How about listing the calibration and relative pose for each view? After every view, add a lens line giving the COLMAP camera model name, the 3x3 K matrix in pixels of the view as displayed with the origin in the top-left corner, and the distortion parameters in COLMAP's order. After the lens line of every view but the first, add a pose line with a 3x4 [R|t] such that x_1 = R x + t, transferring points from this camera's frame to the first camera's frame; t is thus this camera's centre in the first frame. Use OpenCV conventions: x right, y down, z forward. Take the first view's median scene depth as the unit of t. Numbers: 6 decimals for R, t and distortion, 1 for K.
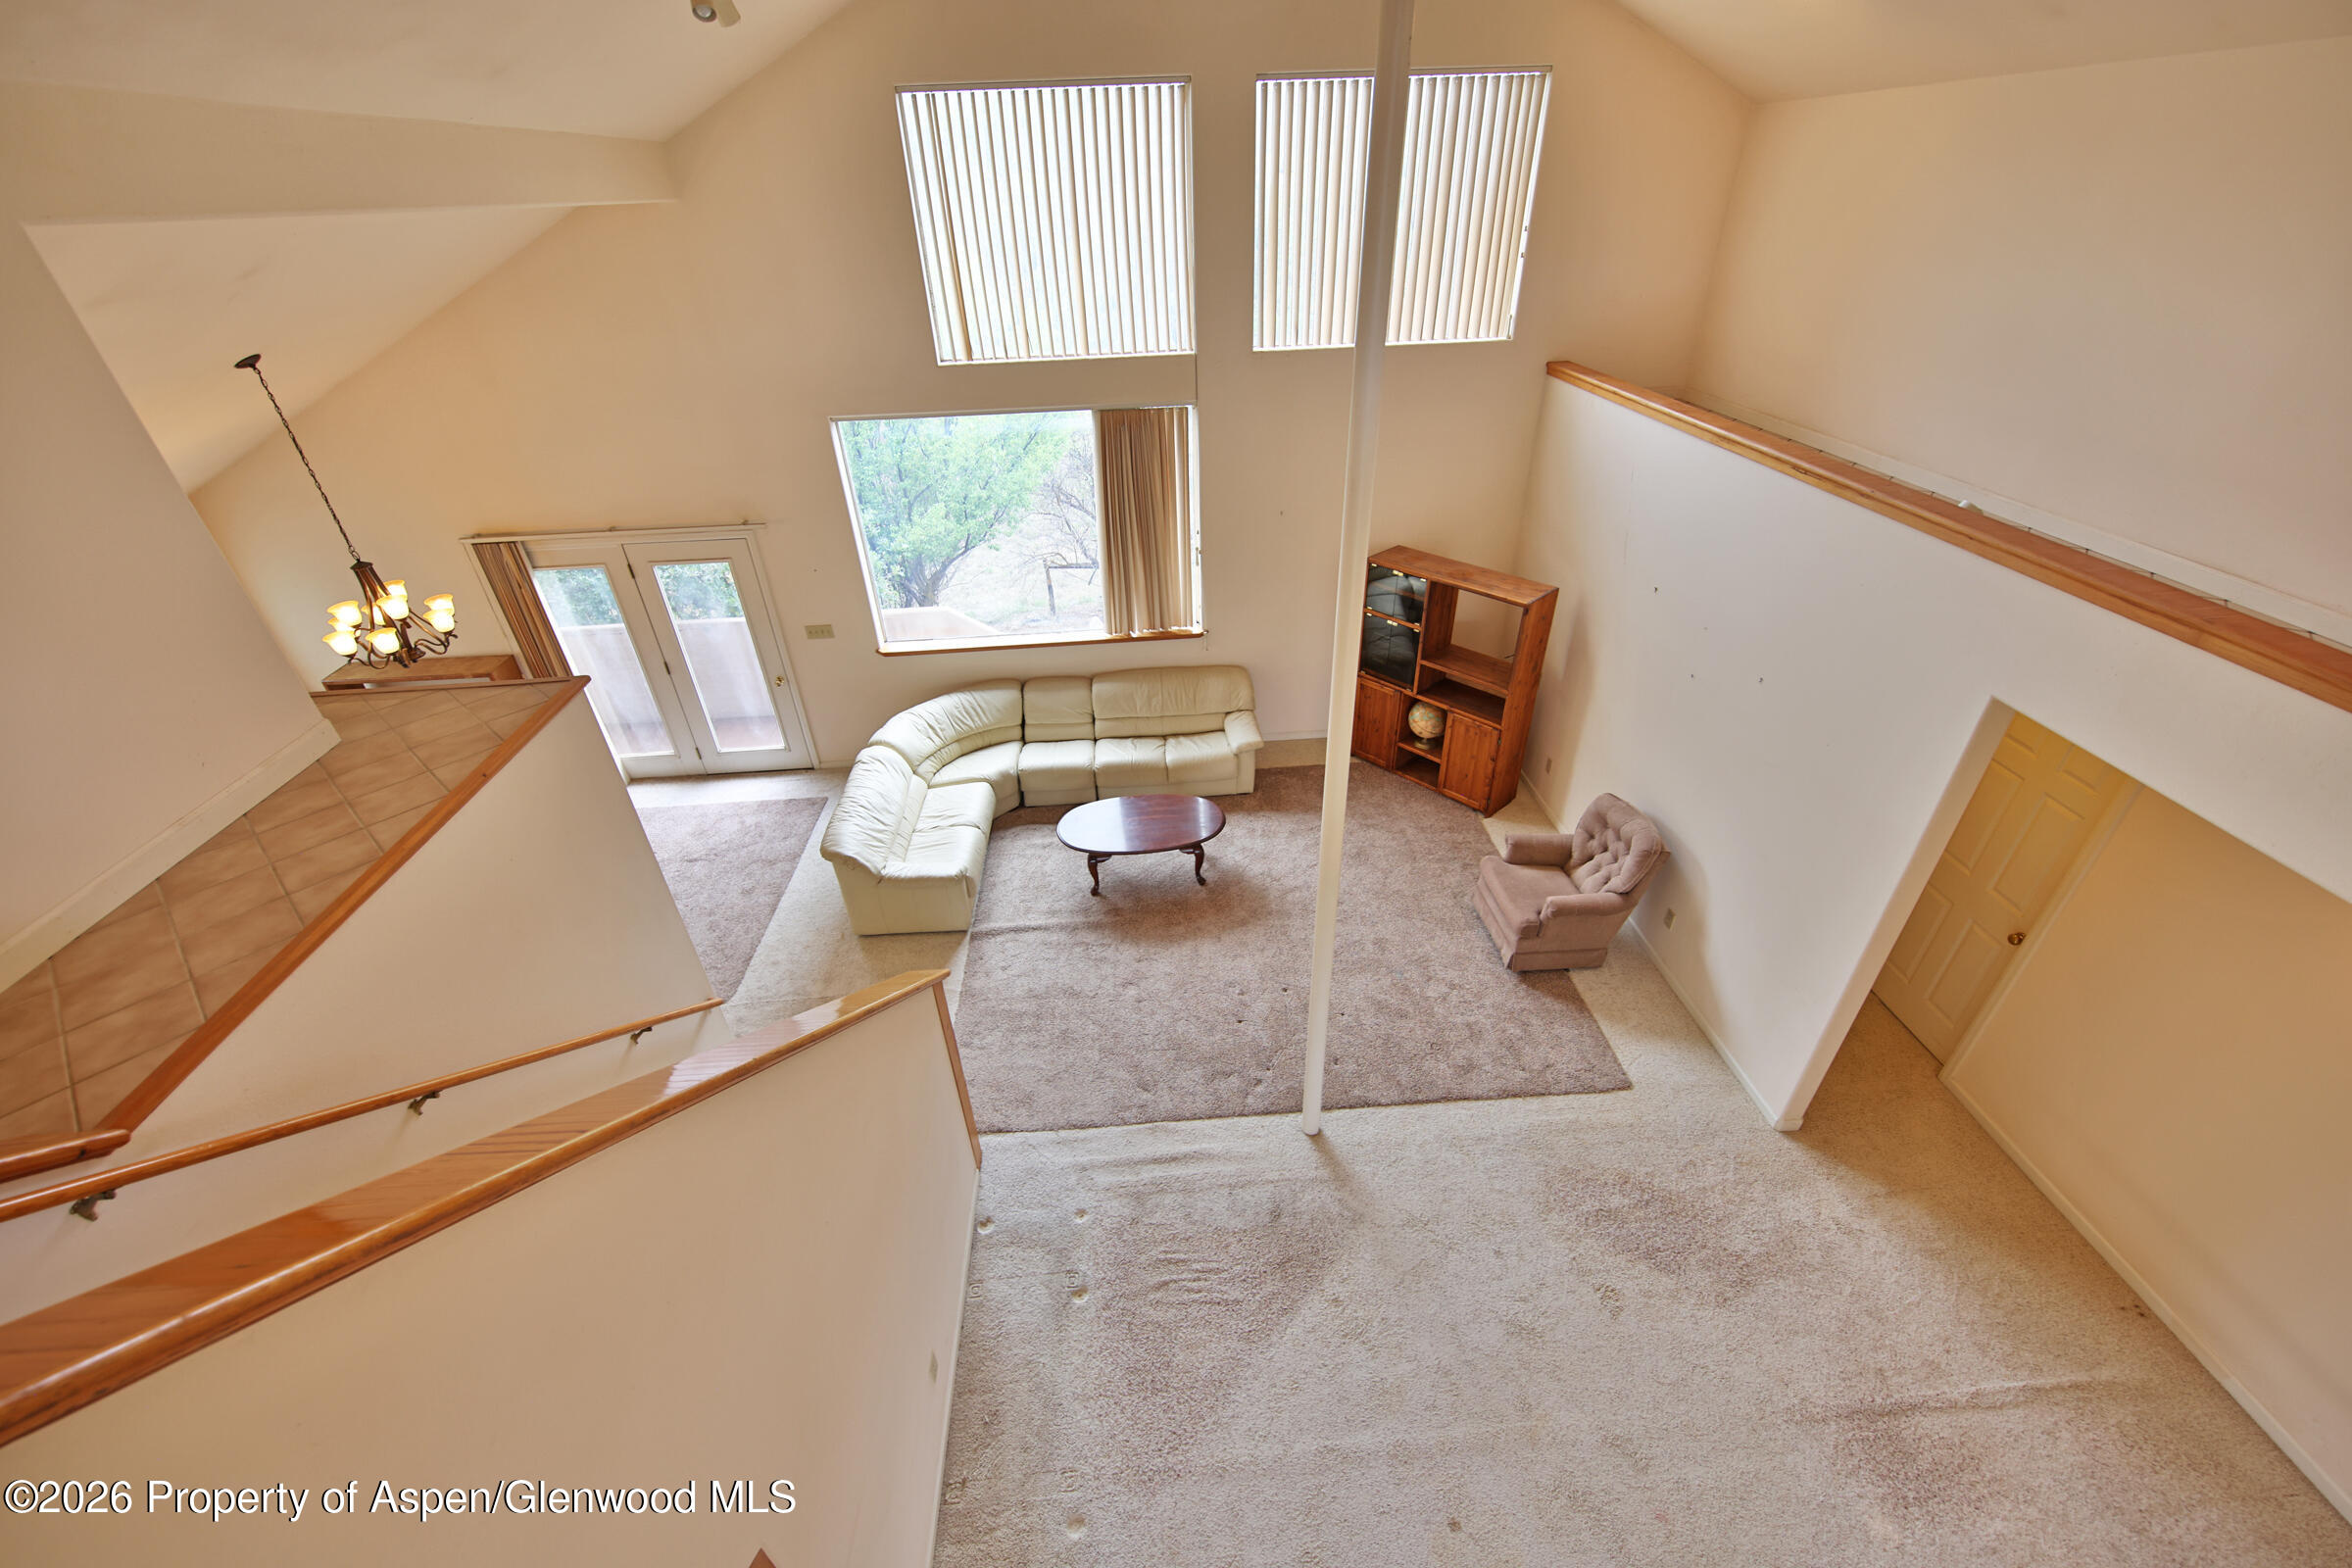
lens RADIAL K [[922.1, 0, 1182.6], [0, 922.1, 780.5], [0, 0, 1]] dist [0.018094, -0.008464]
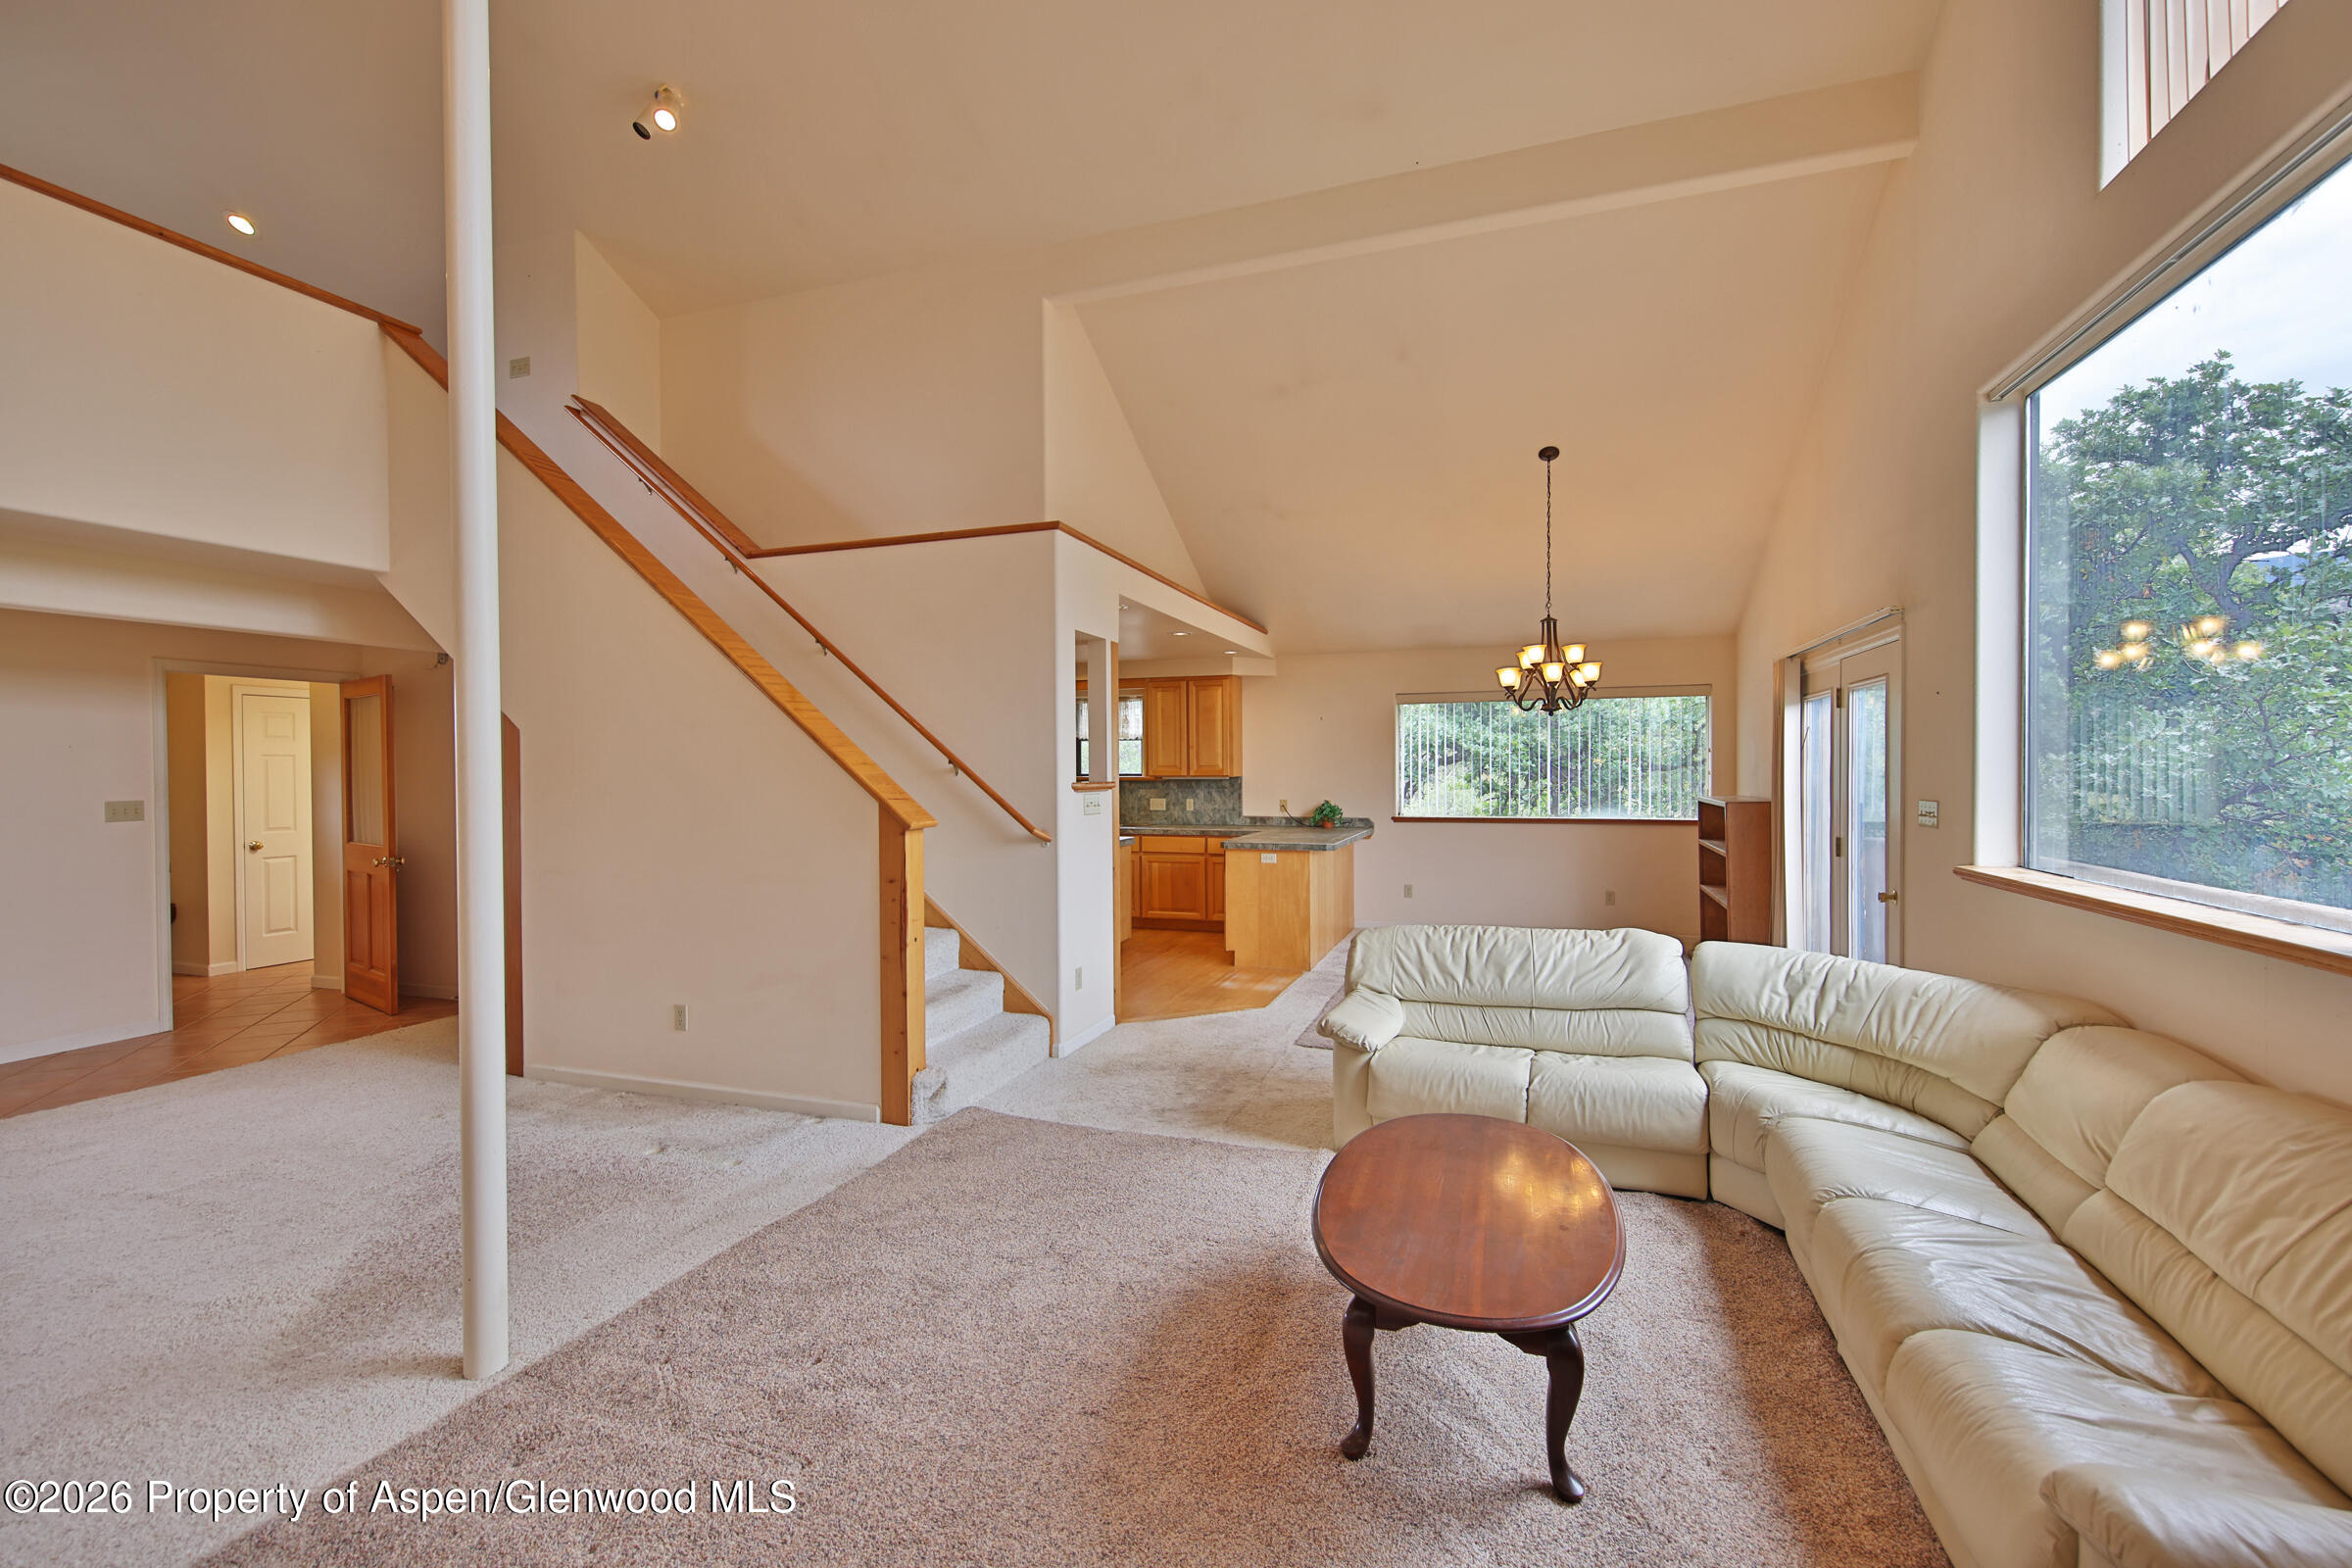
lens RADIAL K [[985.4, 0, 1182.9], [0, 985.4, 778.7], [0, 0, 1]] dist [0.013404, -0.006252]
pose [[-0.398562, 0.039396, -0.916295, 0.358659], [-0.485063, 0.838855, 0.247054, -0.136659], [0.778372, 0.542927, -0.315226, 1.026114]]
